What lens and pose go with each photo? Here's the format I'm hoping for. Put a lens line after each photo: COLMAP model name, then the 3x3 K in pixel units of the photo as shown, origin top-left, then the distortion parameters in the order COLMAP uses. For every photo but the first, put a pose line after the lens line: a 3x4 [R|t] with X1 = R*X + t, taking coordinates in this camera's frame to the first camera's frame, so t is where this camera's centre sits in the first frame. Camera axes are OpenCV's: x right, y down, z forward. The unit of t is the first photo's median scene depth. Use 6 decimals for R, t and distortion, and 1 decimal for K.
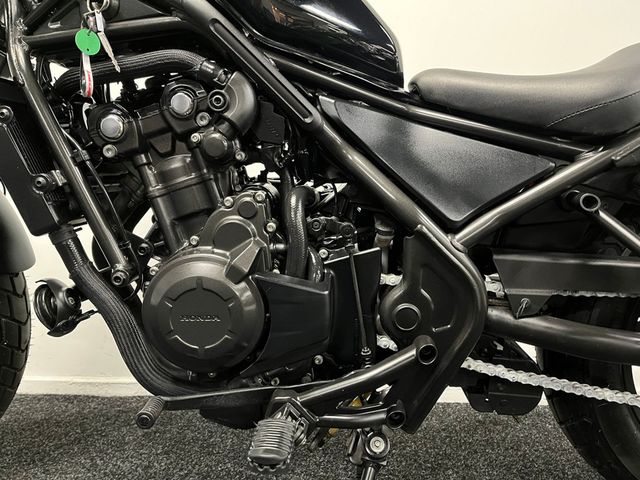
lens RADIAL K [[484.5, 0, 320.2], [0, 484.5, 240.5], [0, 0, 1]] dist [0.011510, -0.009371]
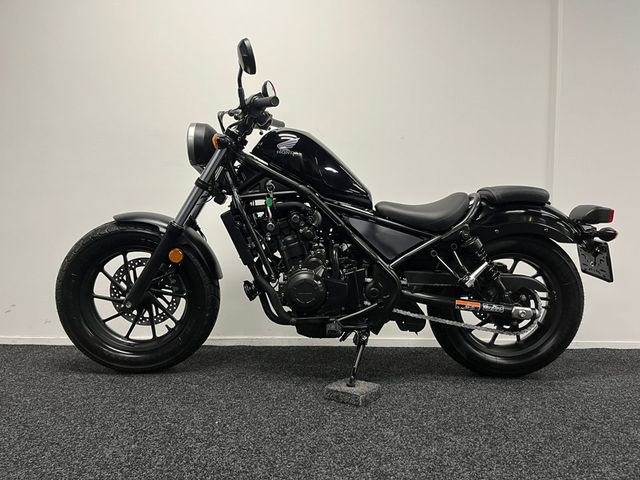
lens RADIAL K [[484.5, 0, 324.0], [0, 484.5, 238.4], [0, 0, 1]] dist [0.011510, -0.009371]
pose [[0.998627, -0.002918, 0.052308, -0.264457], [0.004955, 0.999233, -0.038854, -0.053371], [-0.052154, 0.039060, 0.997875, -1.847060]]
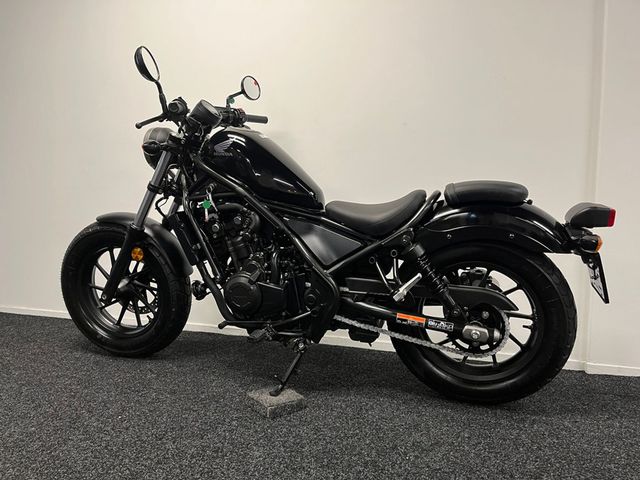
lens RADIAL K [[484.5, 0, 326.5], [0, 484.5, 241.8], [0, 0, 1]] dist [0.011510, -0.009371]
pose [[0.959537, 0.015697, -0.281144, 1.003740], [-0.009993, 0.999714, 0.021709, -0.222675], [0.281405, -0.018021, 0.959420, -1.562356]]
